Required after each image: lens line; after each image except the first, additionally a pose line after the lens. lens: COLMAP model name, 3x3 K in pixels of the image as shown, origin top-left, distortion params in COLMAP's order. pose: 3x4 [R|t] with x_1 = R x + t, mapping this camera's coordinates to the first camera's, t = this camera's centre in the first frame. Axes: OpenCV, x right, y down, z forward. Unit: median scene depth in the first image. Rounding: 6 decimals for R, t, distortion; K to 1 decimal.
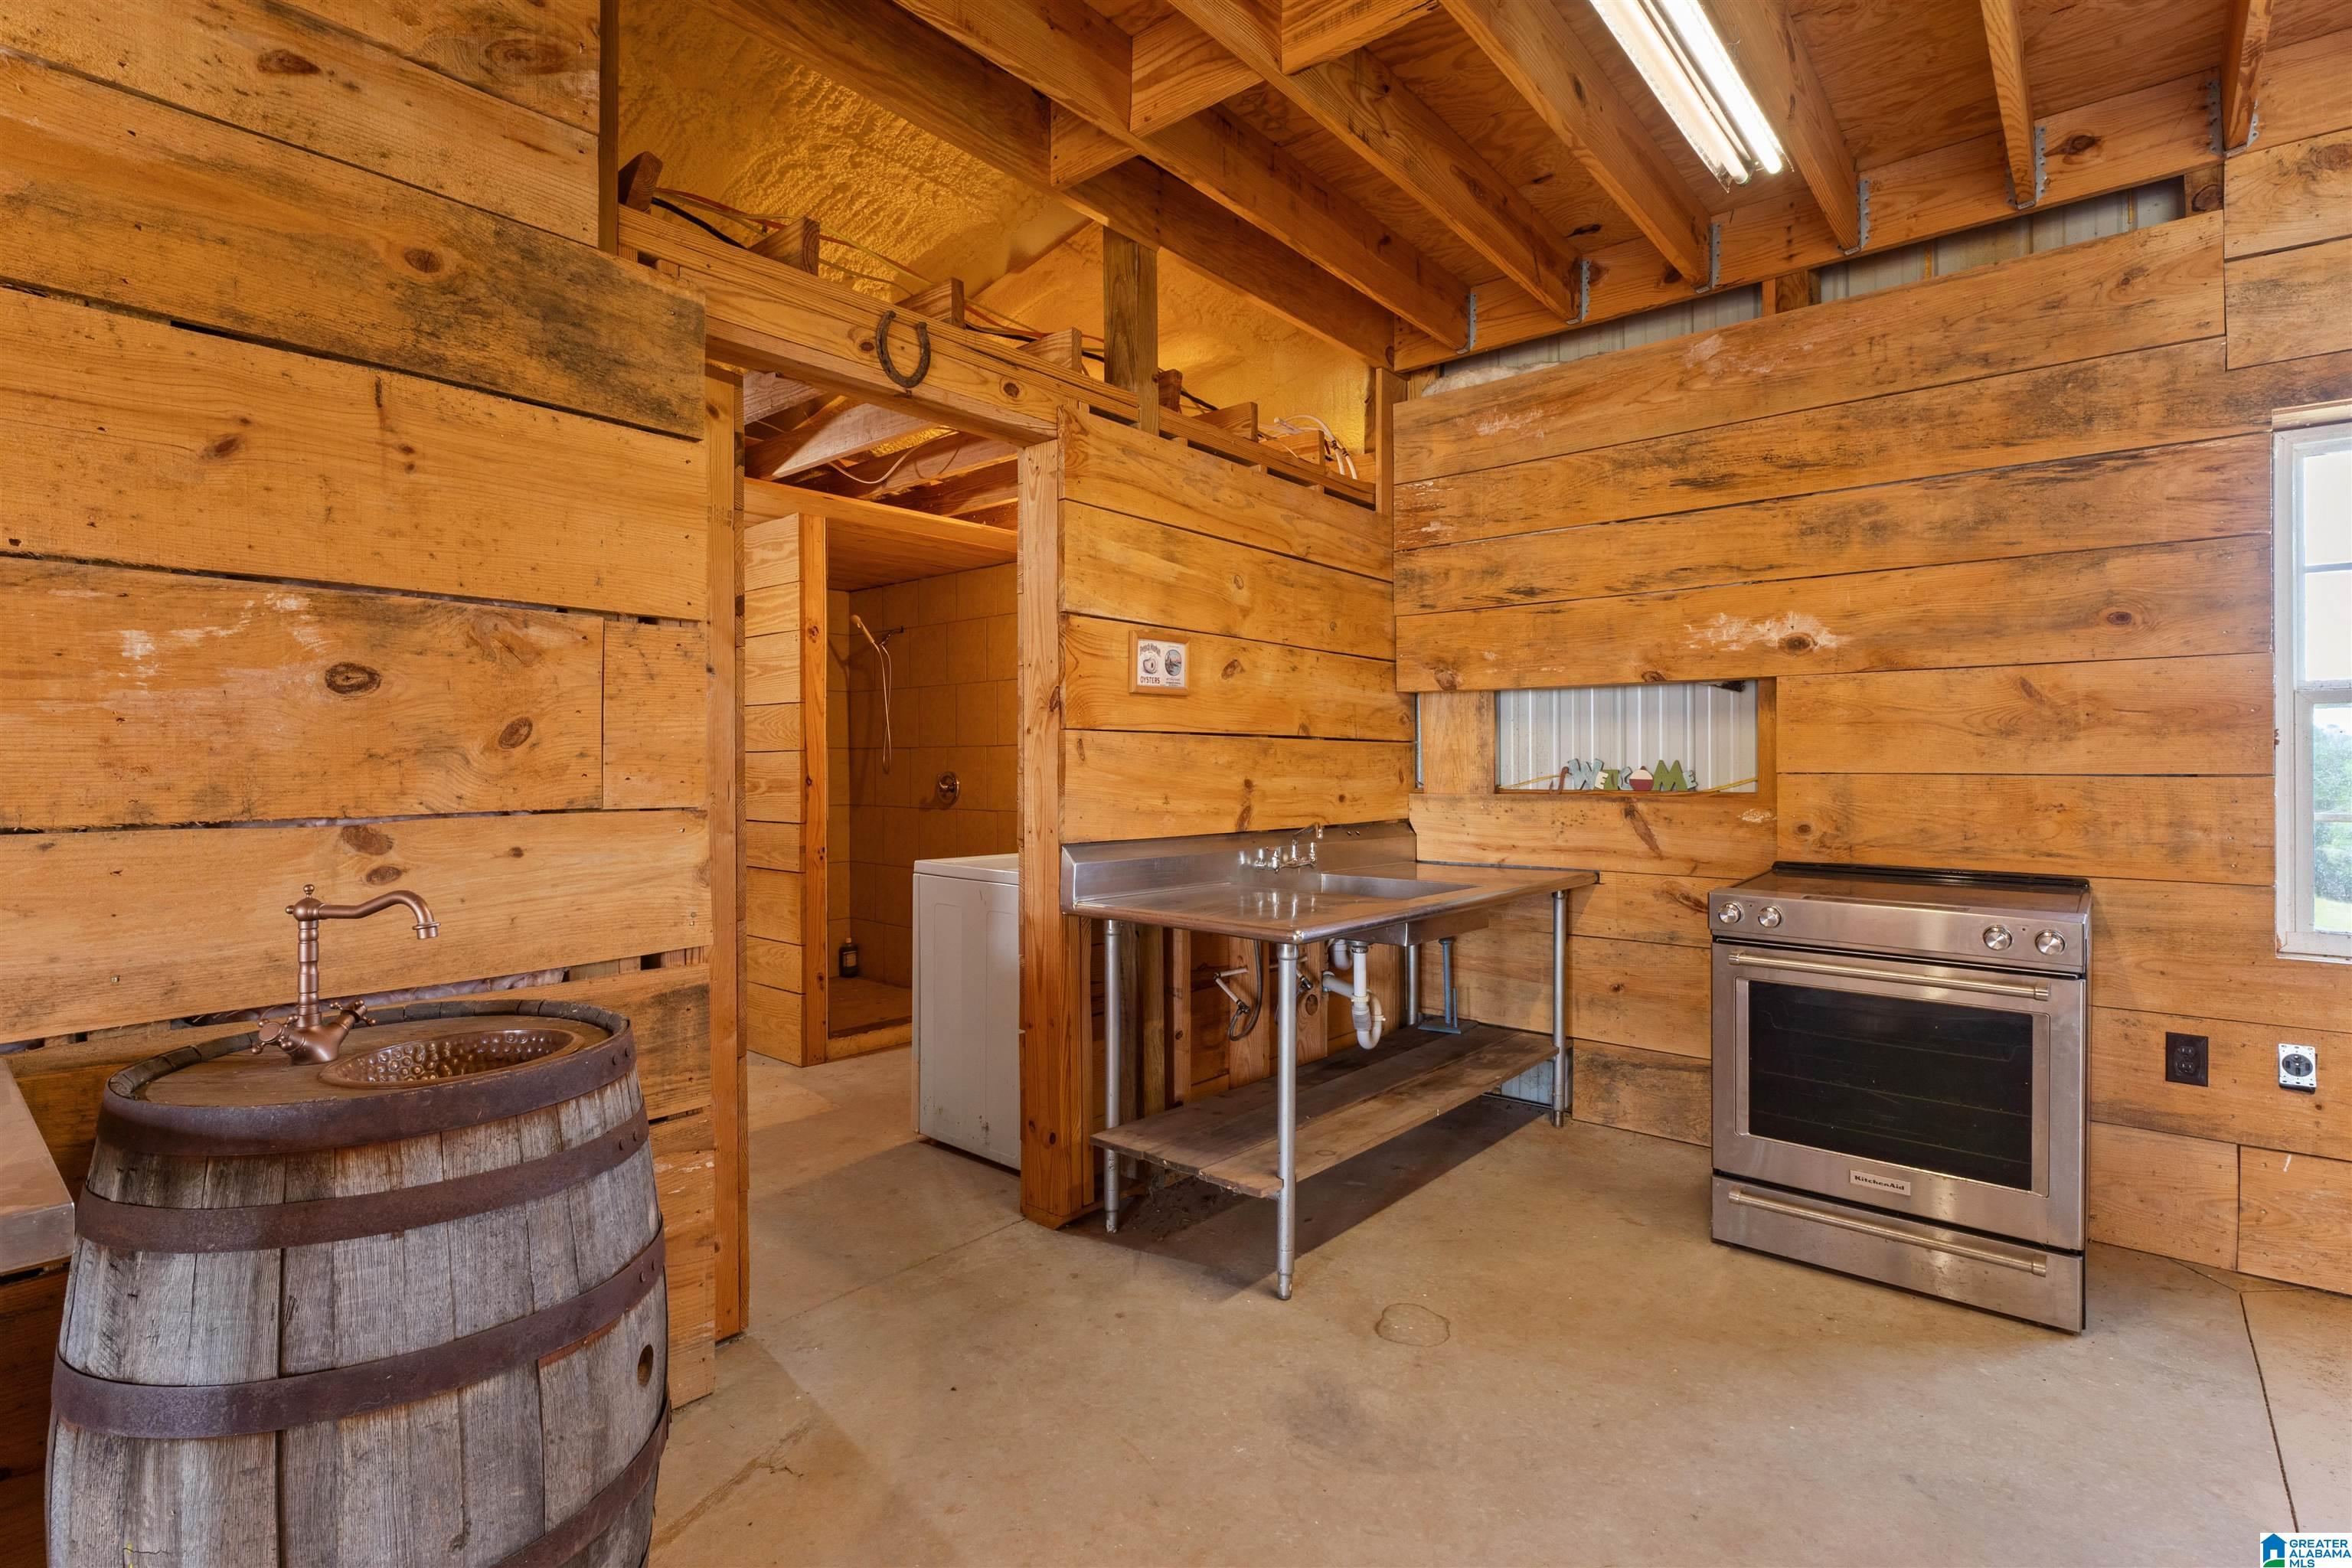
lens RADIAL K [[1119.2, 0, 1177.7], [0, 1119.2, 756.4], [0, 0, 1]] dist [-0.005009, -0.000282]
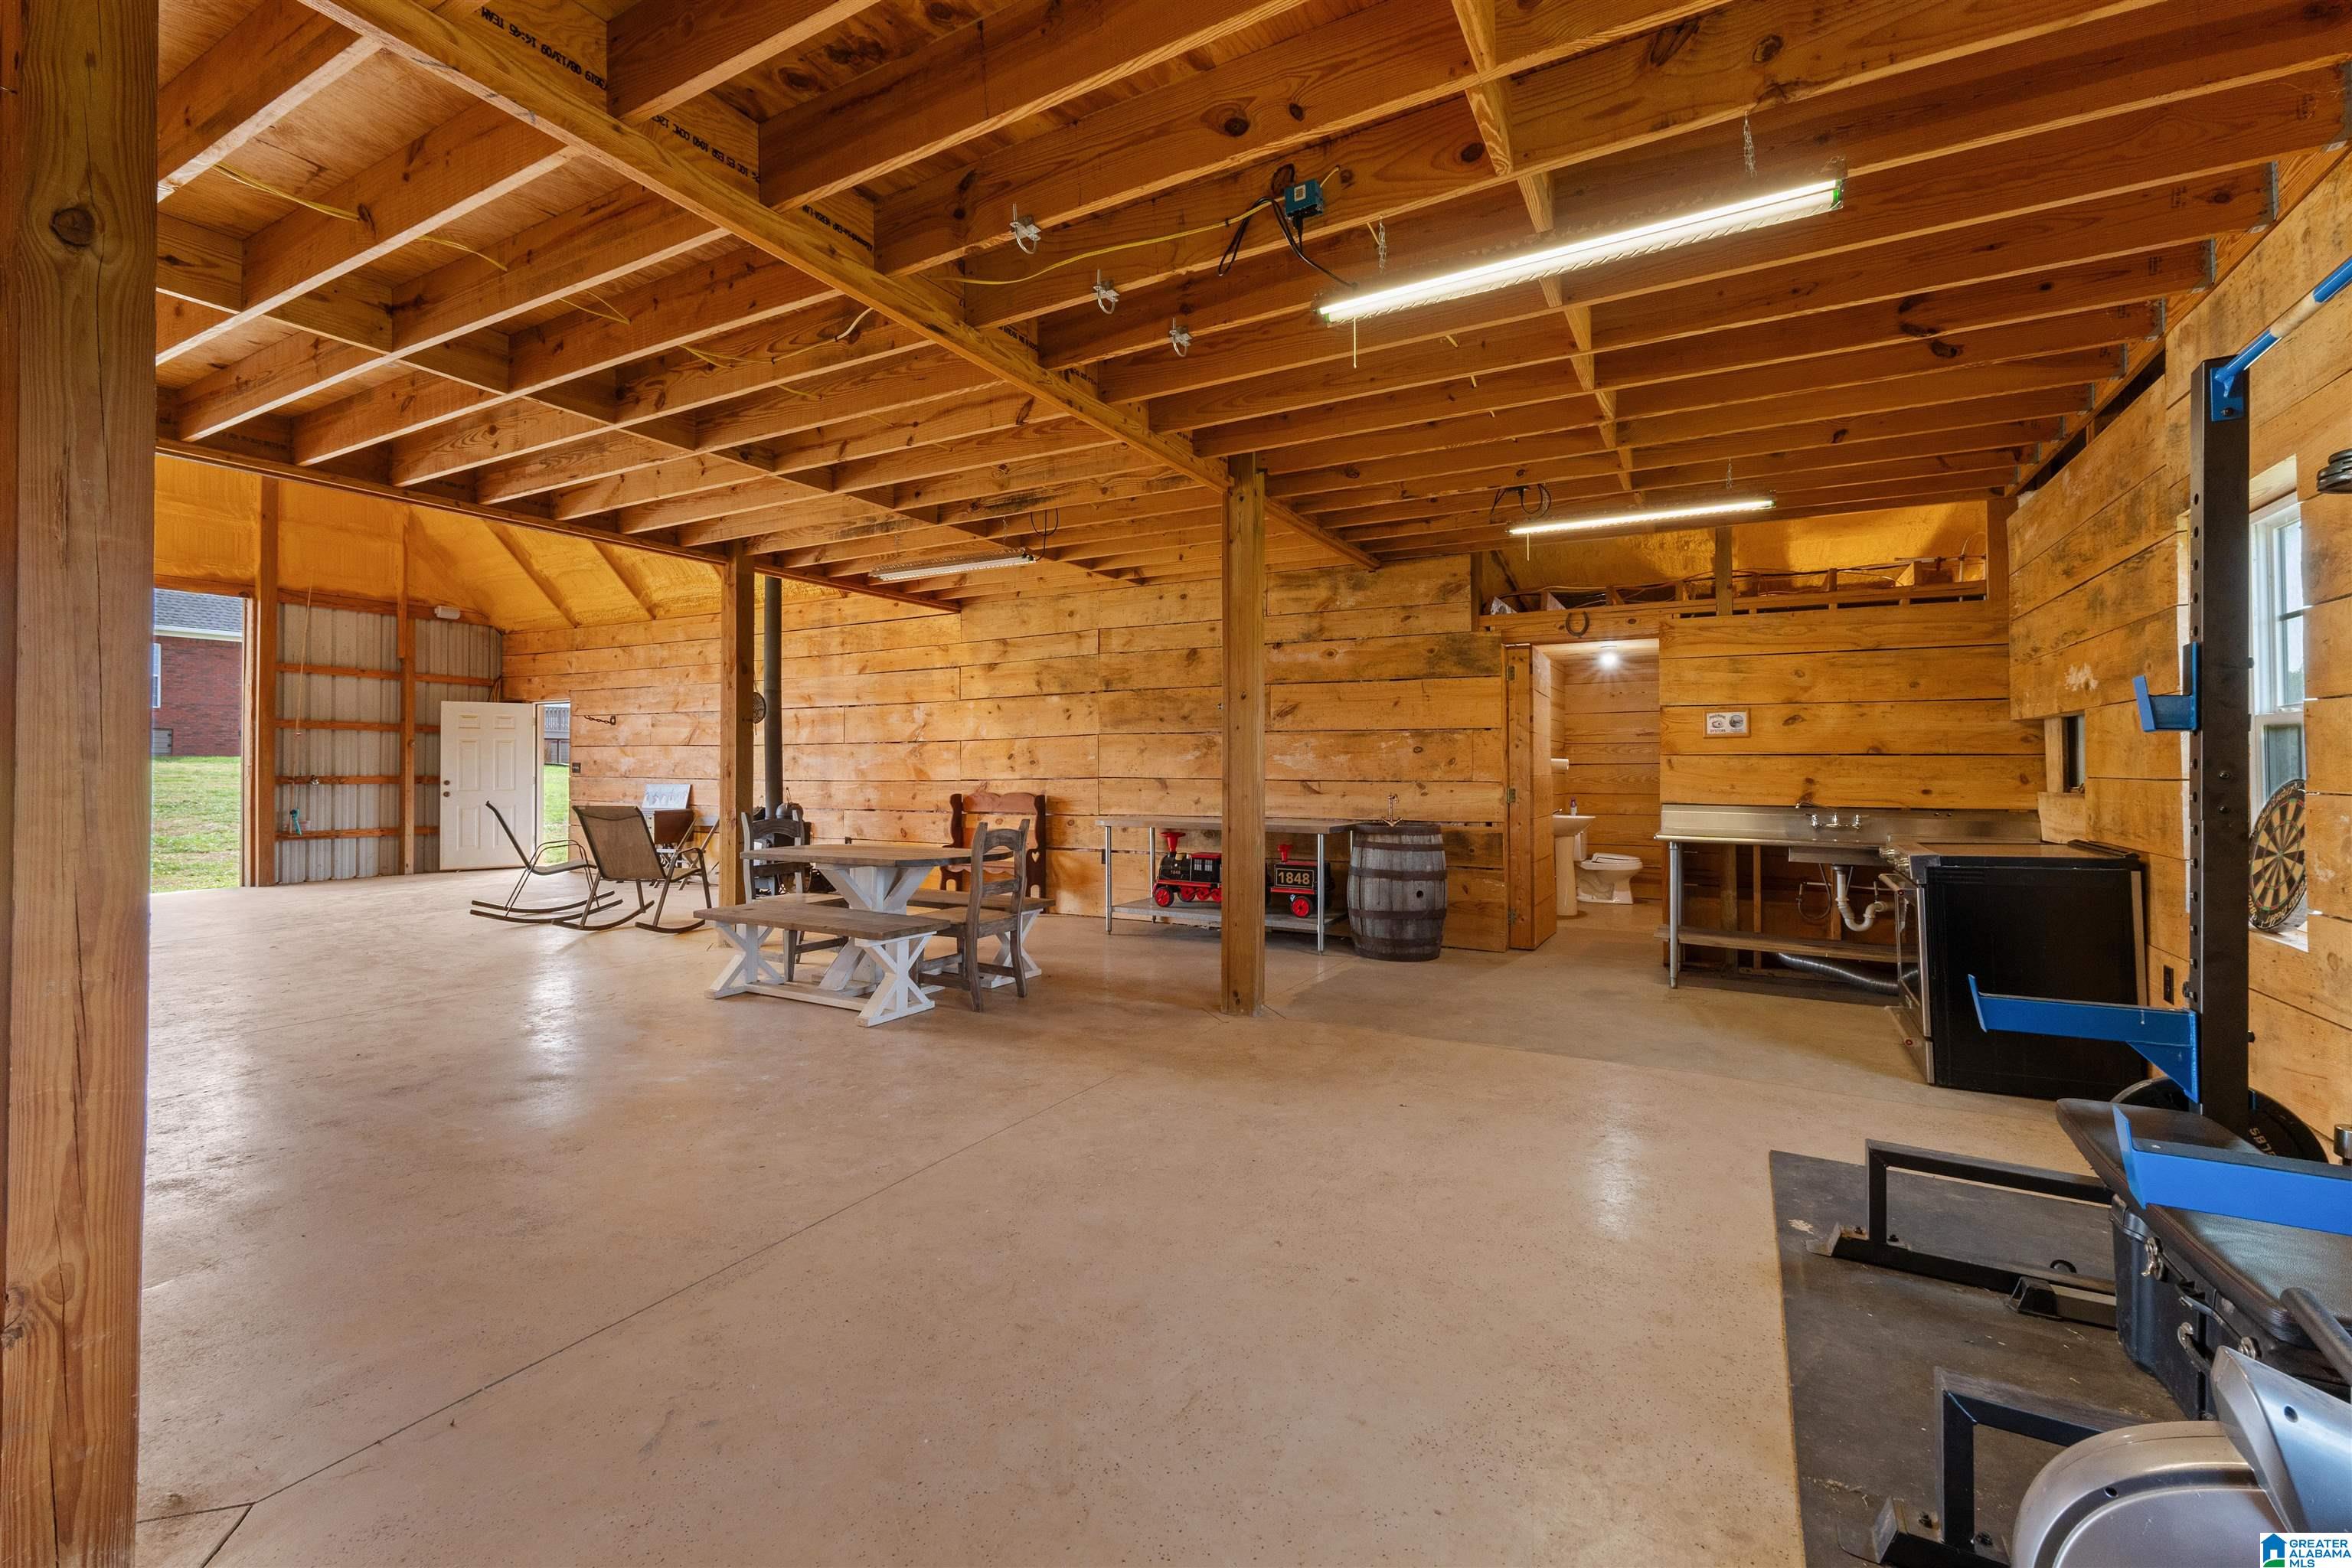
lens RADIAL K [[990.2, 0, 1176.6], [0, 990.2, 773.4], [0, 0, 1]] dist [0.009331, -0.000031]
pose [[0.195441, 0.005241, -0.980701, 1.717333], [0.004462, 0.999971, 0.006233, -0.002518], [0.980705, -0.005594, 0.195412, -0.419935]]
